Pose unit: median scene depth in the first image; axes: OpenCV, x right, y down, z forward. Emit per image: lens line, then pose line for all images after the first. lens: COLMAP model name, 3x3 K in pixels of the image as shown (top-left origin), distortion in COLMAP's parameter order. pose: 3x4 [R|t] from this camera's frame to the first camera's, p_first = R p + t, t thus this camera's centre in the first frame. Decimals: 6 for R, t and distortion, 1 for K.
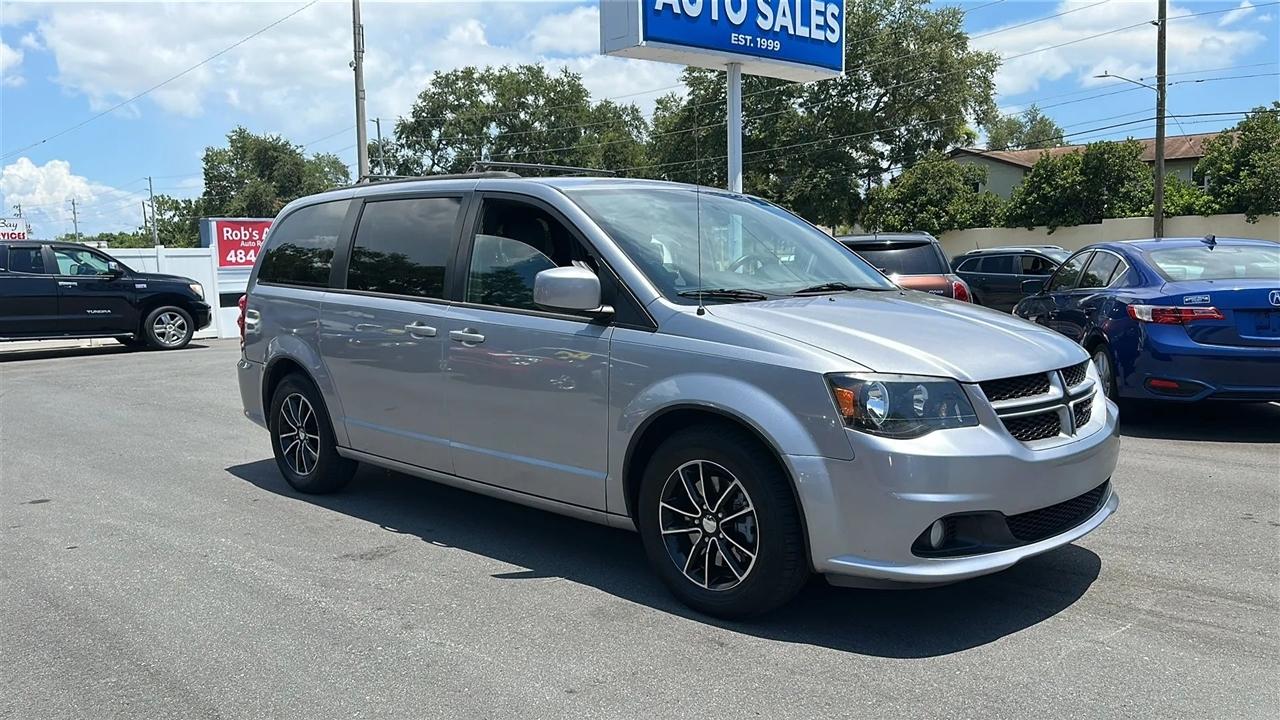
lens RADIAL K [[1011.4, 0, 633.8], [0, 1011.4, 384.5], [0, 0, 1]] dist [0.061879, -0.052506]
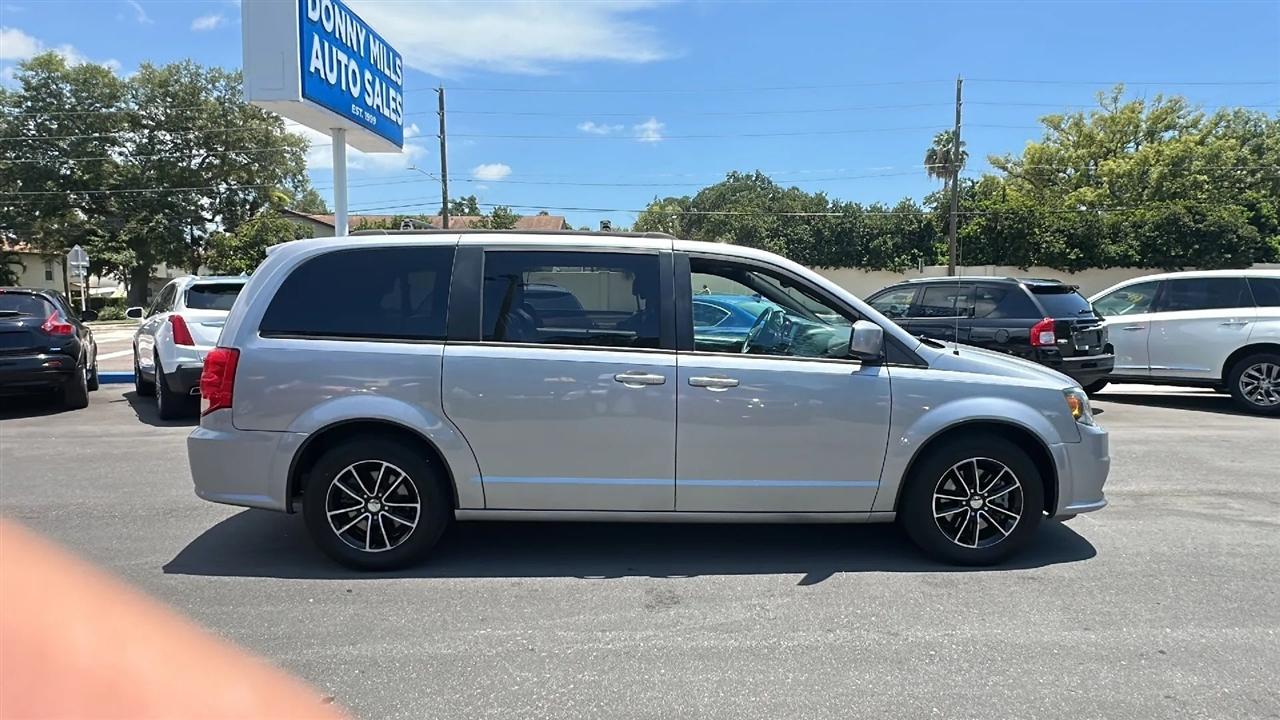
lens RADIAL K [[791.3, 0, 644.9], [0, 791.3, 359.2], [0, 0, 1]] dist [-0.004942, 0.002560]
pose [[0.693220, -0.042059, 0.719497, -0.312193], [0.074357, 0.997142, -0.013352, -0.024571], [-0.716880, 0.062756, 0.694367, 0.166523]]
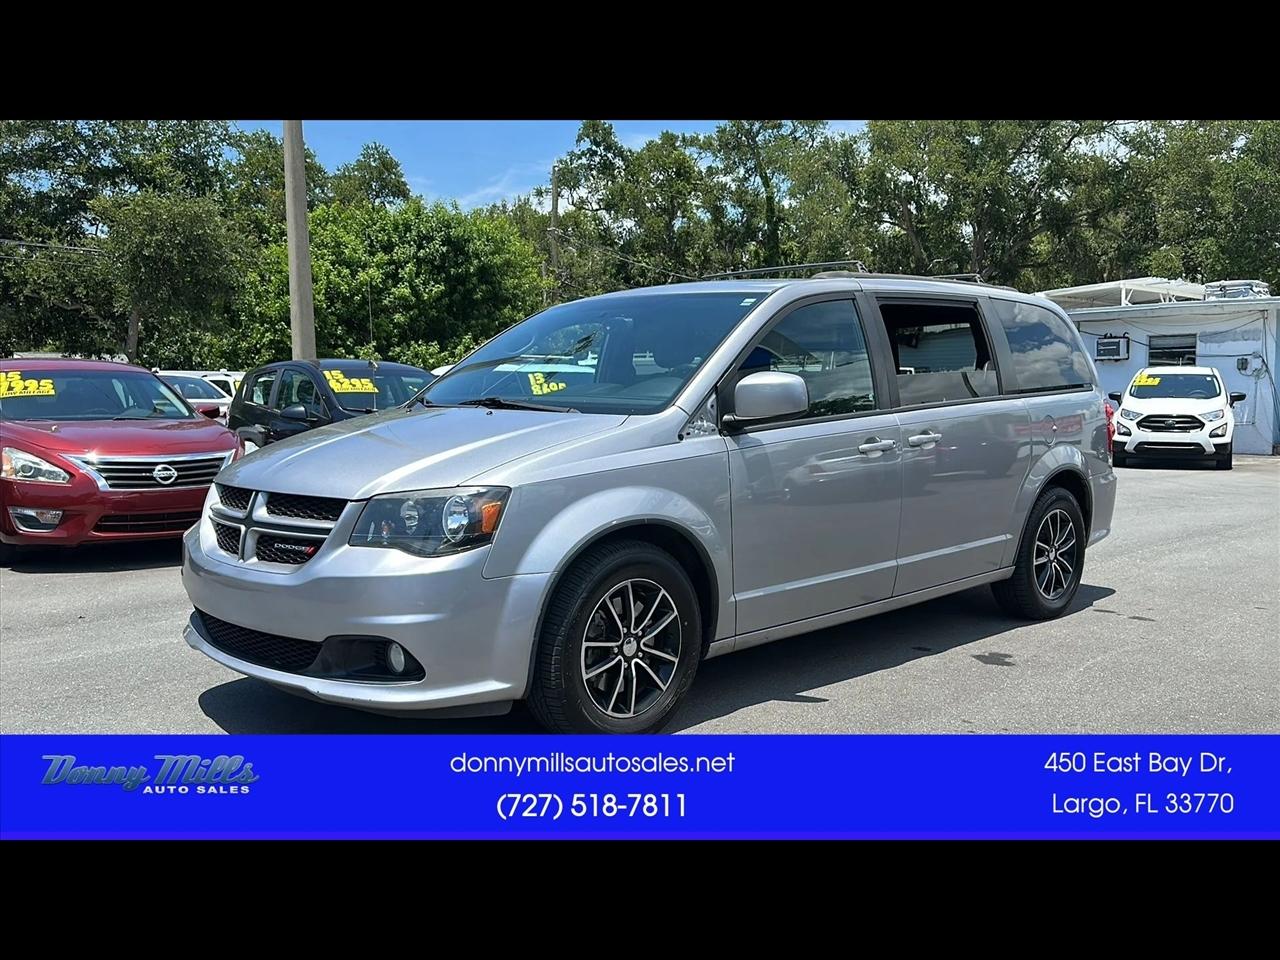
lens RADIAL K [[1138.9, 0, 615.7], [0, 1138.9, 476.6], [0, 0, 1]] dist [0.098857, -0.133124]
pose [[-0.030720, 0.099791, -0.994534, 0.437492], [-0.121833, 0.987211, 0.102819, -0.052984], [0.992075, 0.124326, -0.018169, 0.403425]]
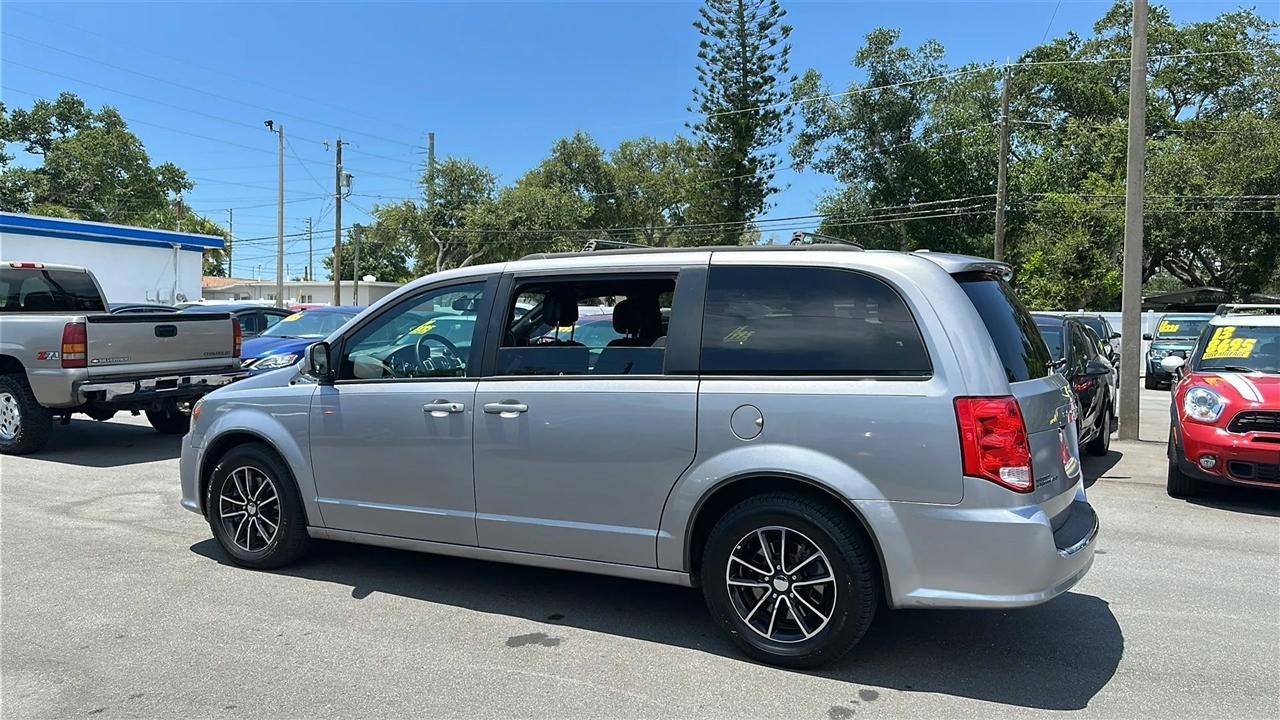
lens RADIAL K [[970.0, 0, 648.4], [0, 970.0, 385.9], [0, 0, 1]] dist [0.080884, -0.106991]
pose [[-0.957031, 0.032031, -0.288211, 0.081081], [-0.026426, 0.980112, 0.196676, -0.119619], [0.288779, 0.195841, -0.937151, 0.861784]]
